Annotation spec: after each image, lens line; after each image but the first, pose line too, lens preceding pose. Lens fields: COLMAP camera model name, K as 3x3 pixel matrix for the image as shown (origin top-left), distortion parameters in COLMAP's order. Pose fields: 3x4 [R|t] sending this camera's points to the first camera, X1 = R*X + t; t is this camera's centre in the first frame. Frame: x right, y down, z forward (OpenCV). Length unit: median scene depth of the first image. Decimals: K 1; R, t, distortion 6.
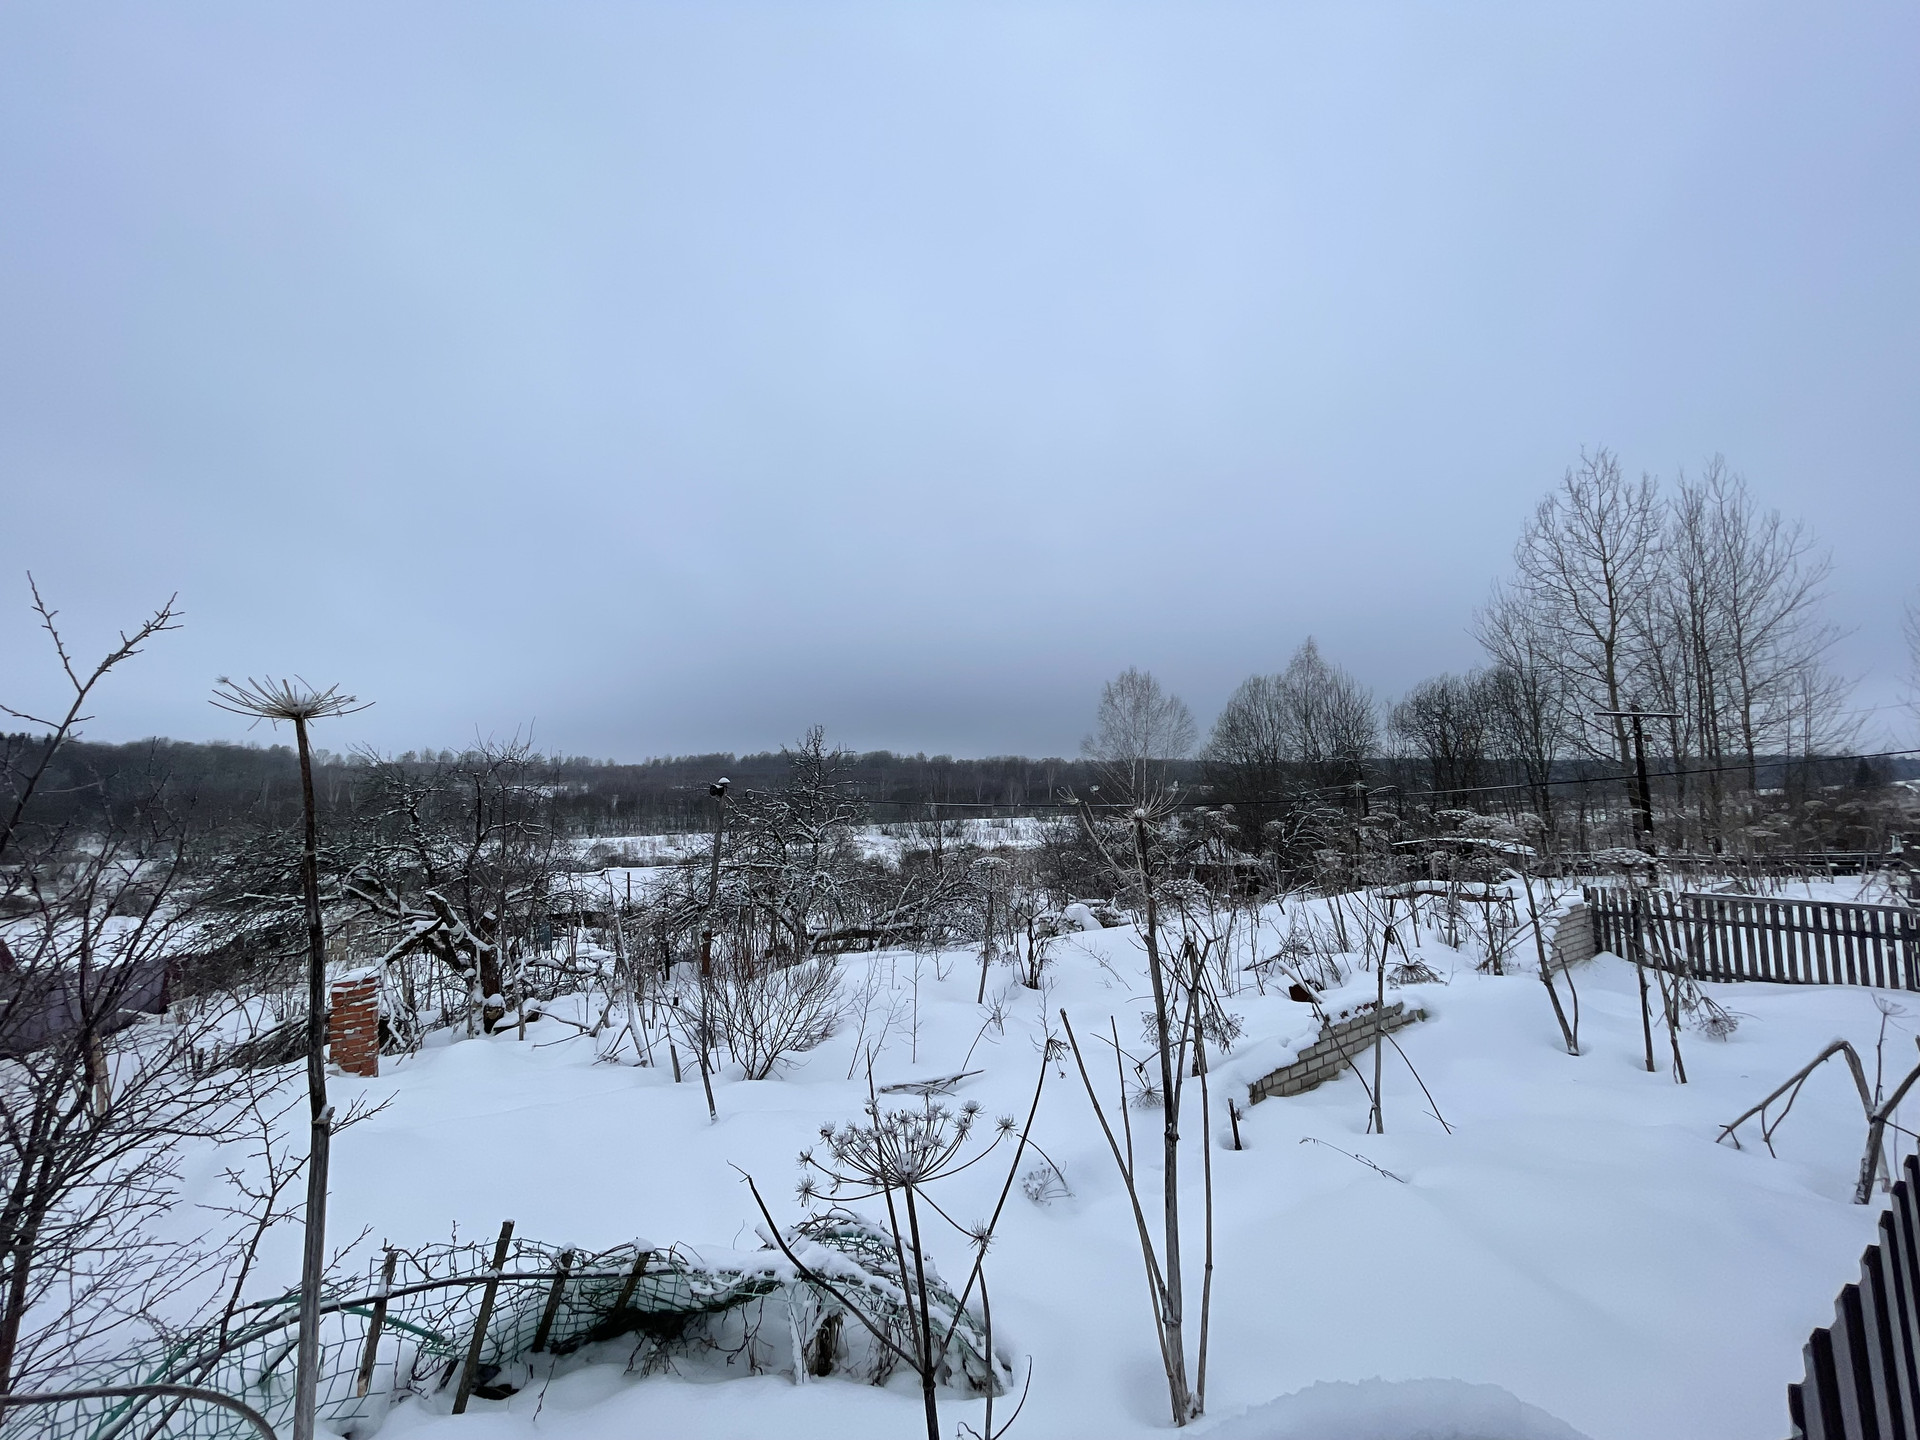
lens RADIAL K [[762.2, 0, 956.3], [0, 762.2, 714.1], [0, 0, 1]] dist [-0.001038, 0.000111]
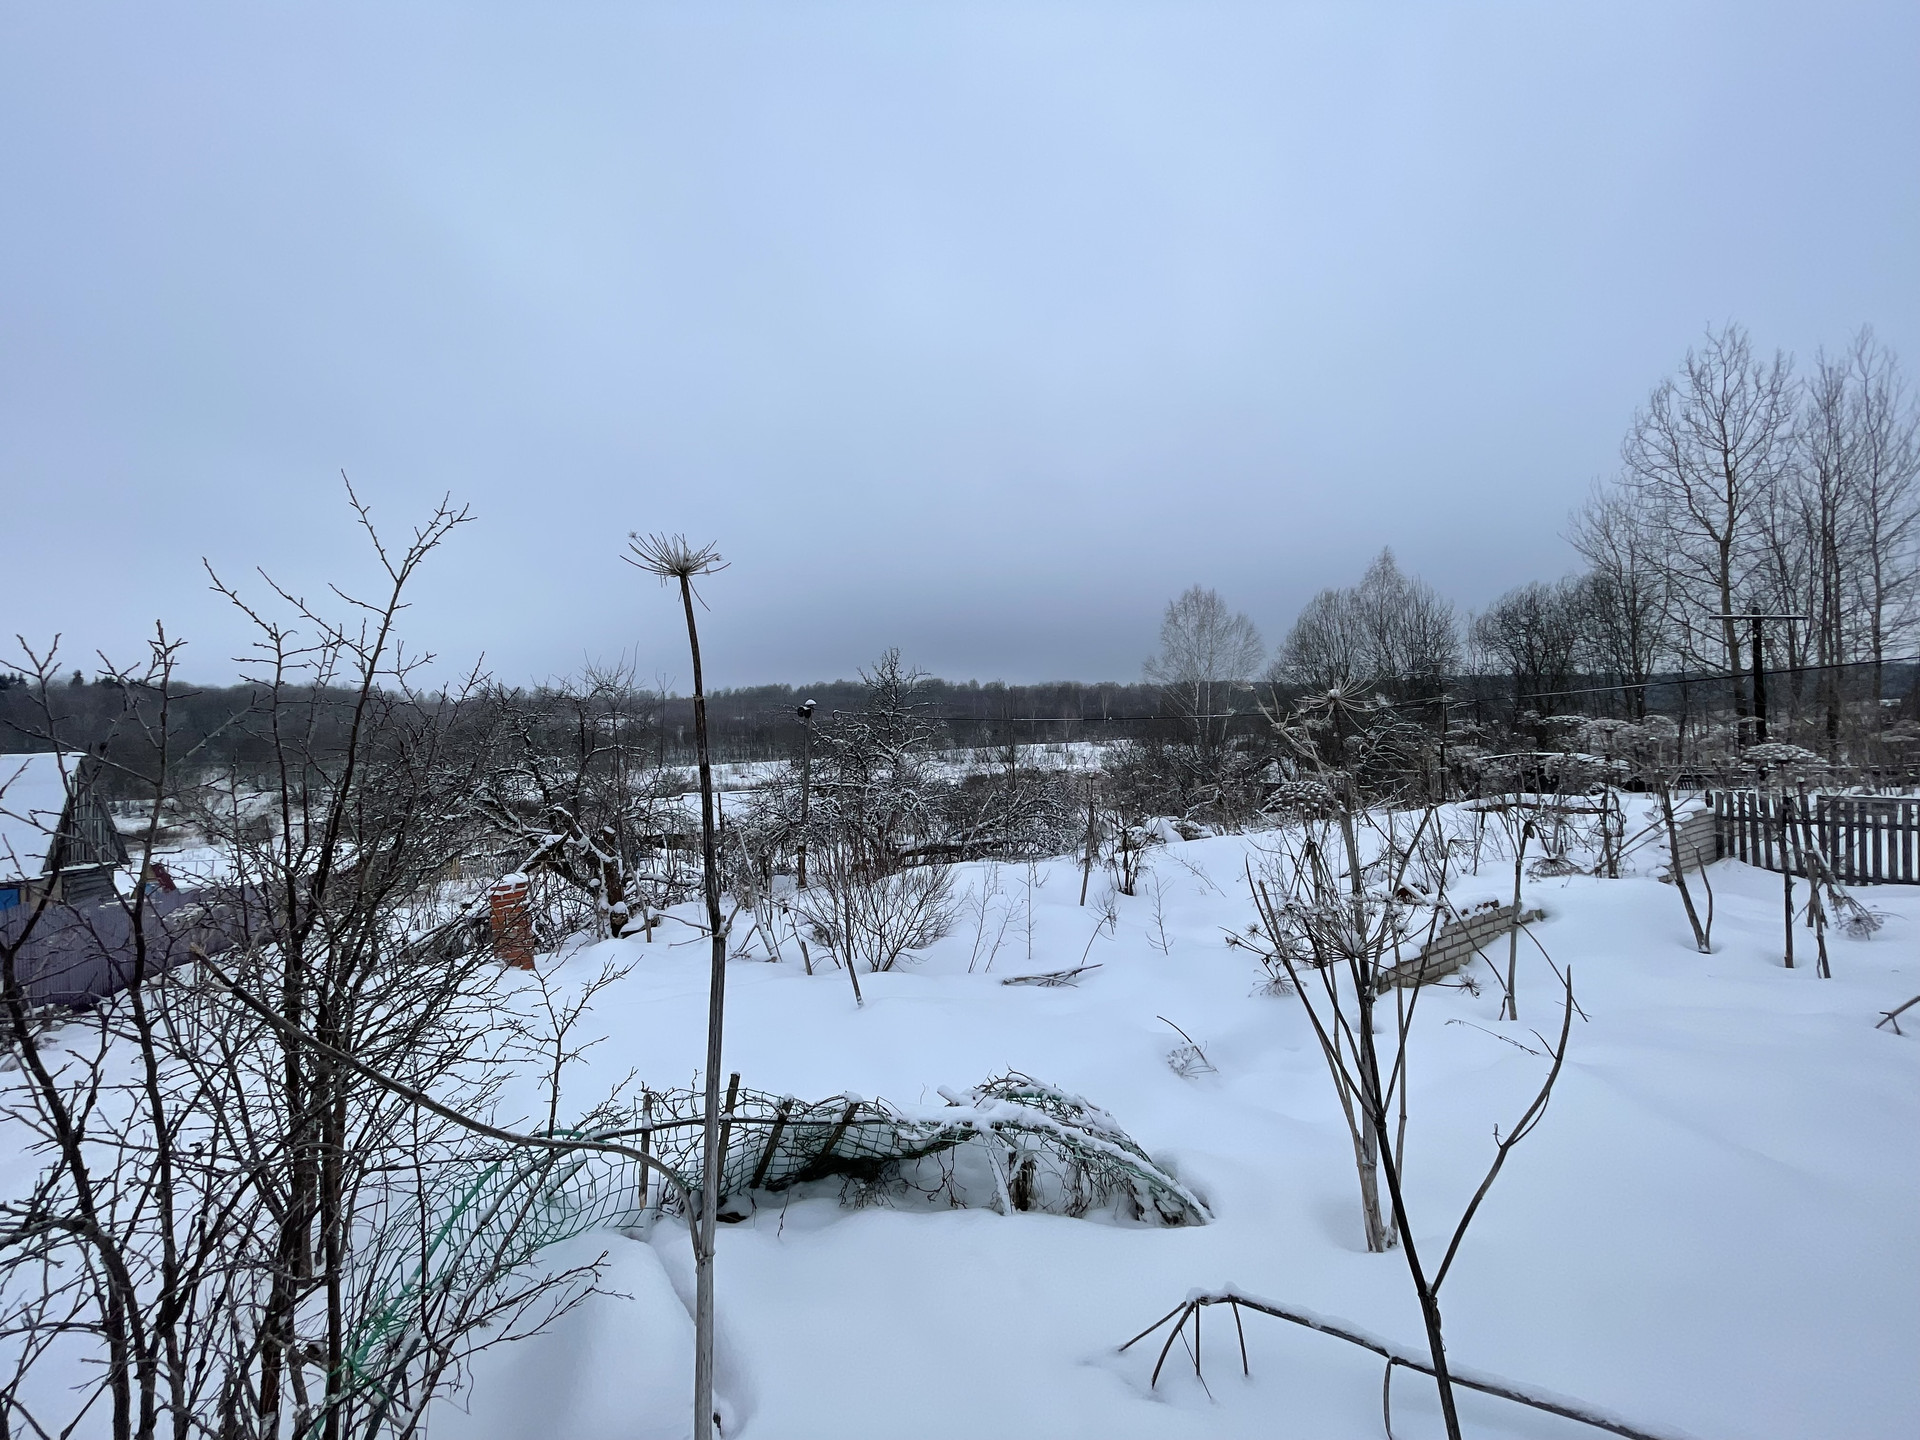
lens RADIAL K [[762.2, 0, 959.3], [0, 762.2, 716.3], [0, 0, 1]] dist [-0.001038, 0.000111]
pose [[0.997698, -0.017513, -0.065521, -0.018346], [0.023897, 0.994904, 0.097957, 0.004937], [0.063471, -0.099298, 0.993031, -0.002776]]
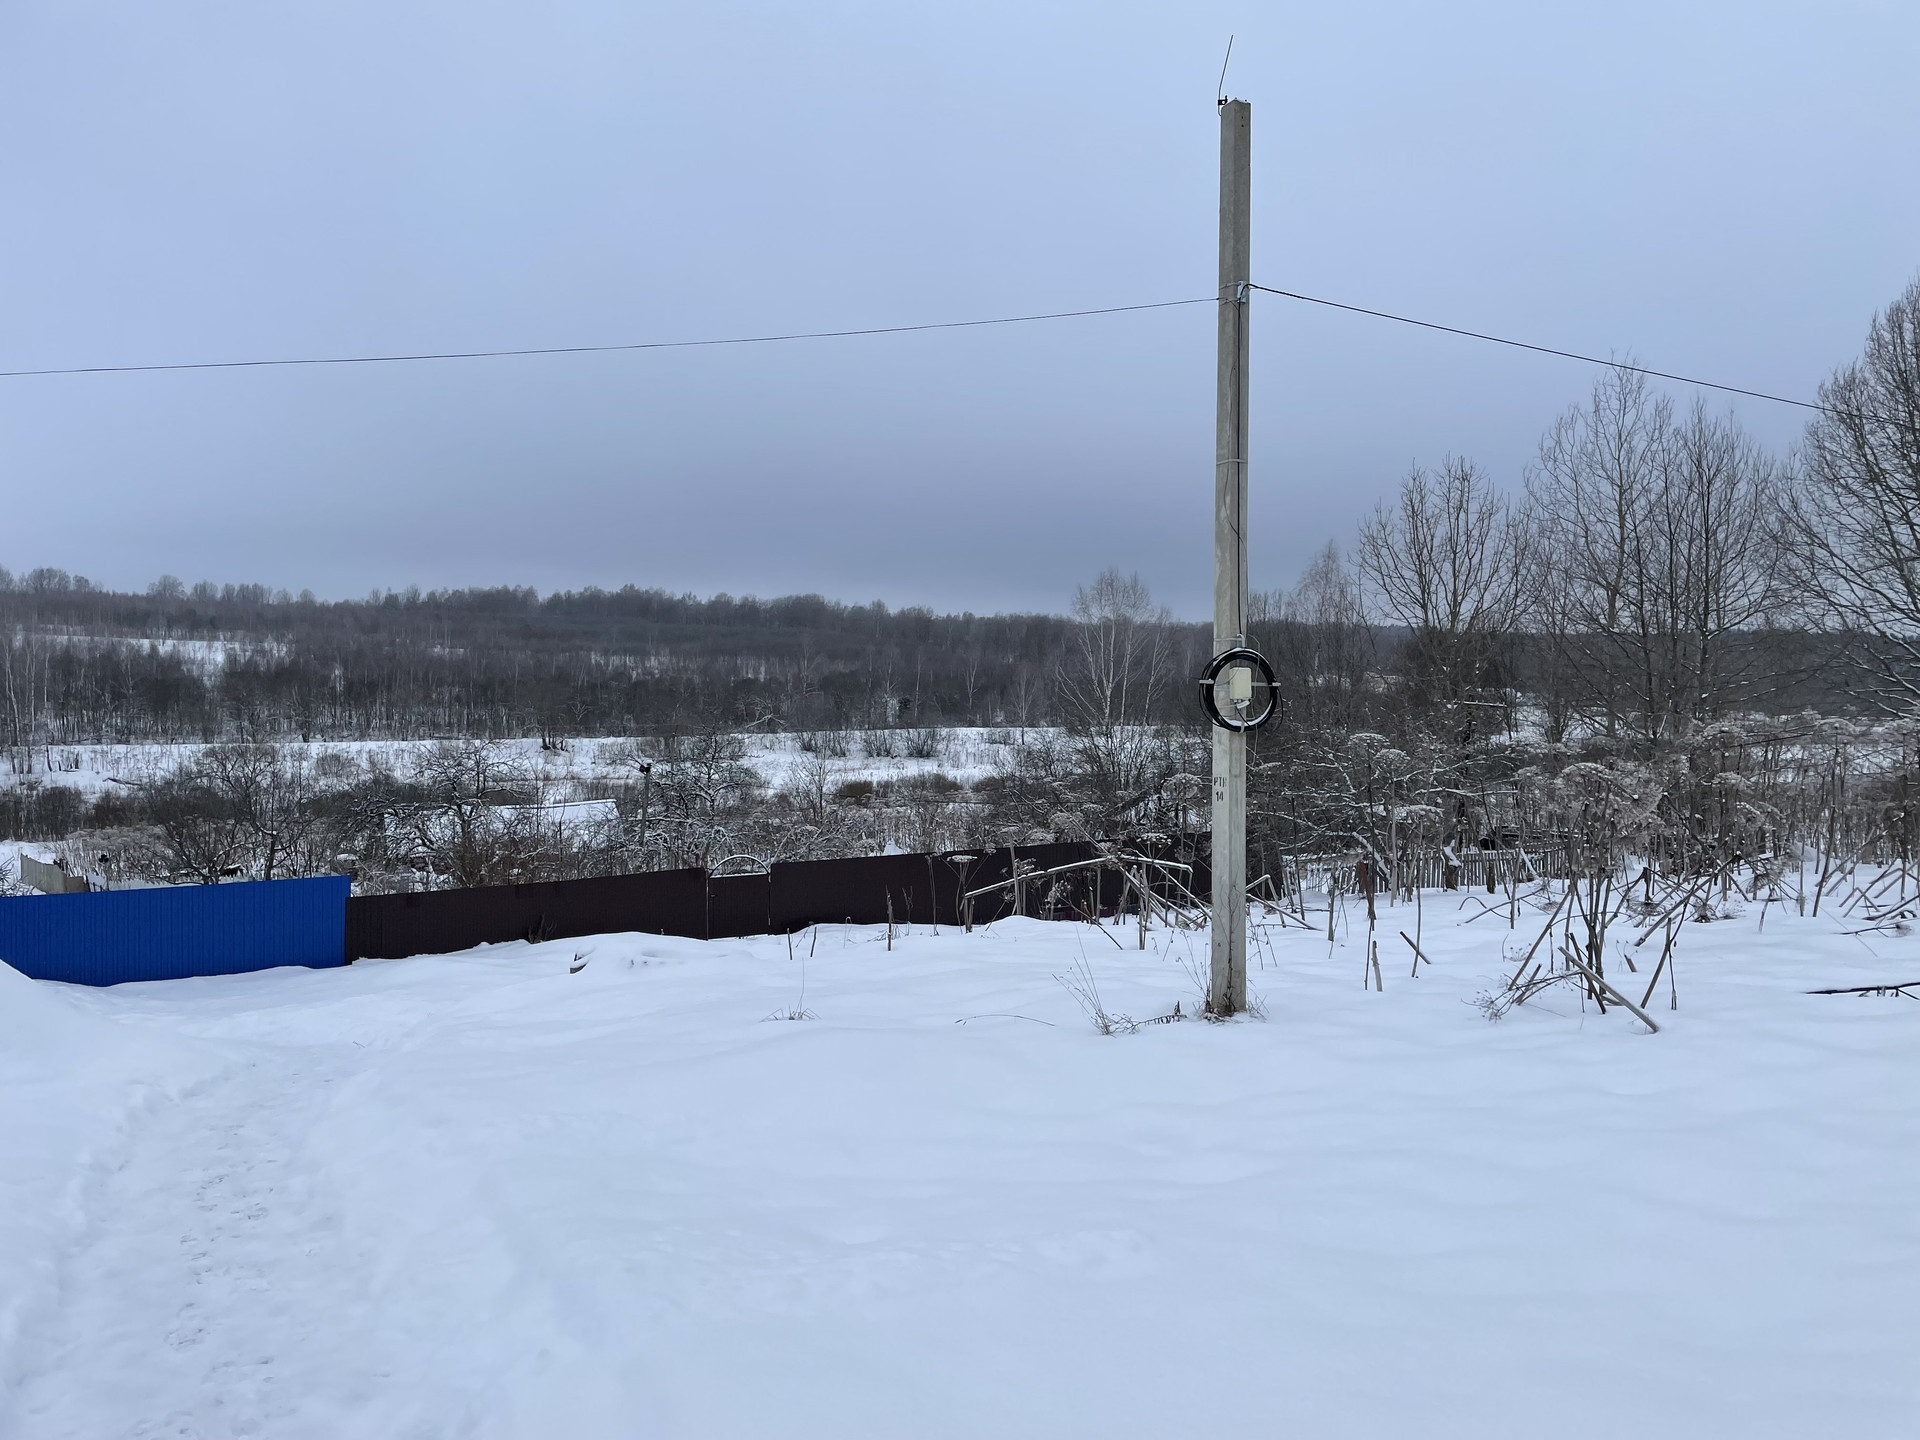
lens RADIAL K [[1436.8, 0, 953.9], [0, 1436.8, 740.9], [0, 0, 1]] dist [0.061093, -0.007021]
pose [[0.999566, 0.029156, 0.004155, 0.121540], [-0.029448, 0.987593, 0.154248, -0.187265], [0.000394, -0.154303, 0.988023, -0.802963]]
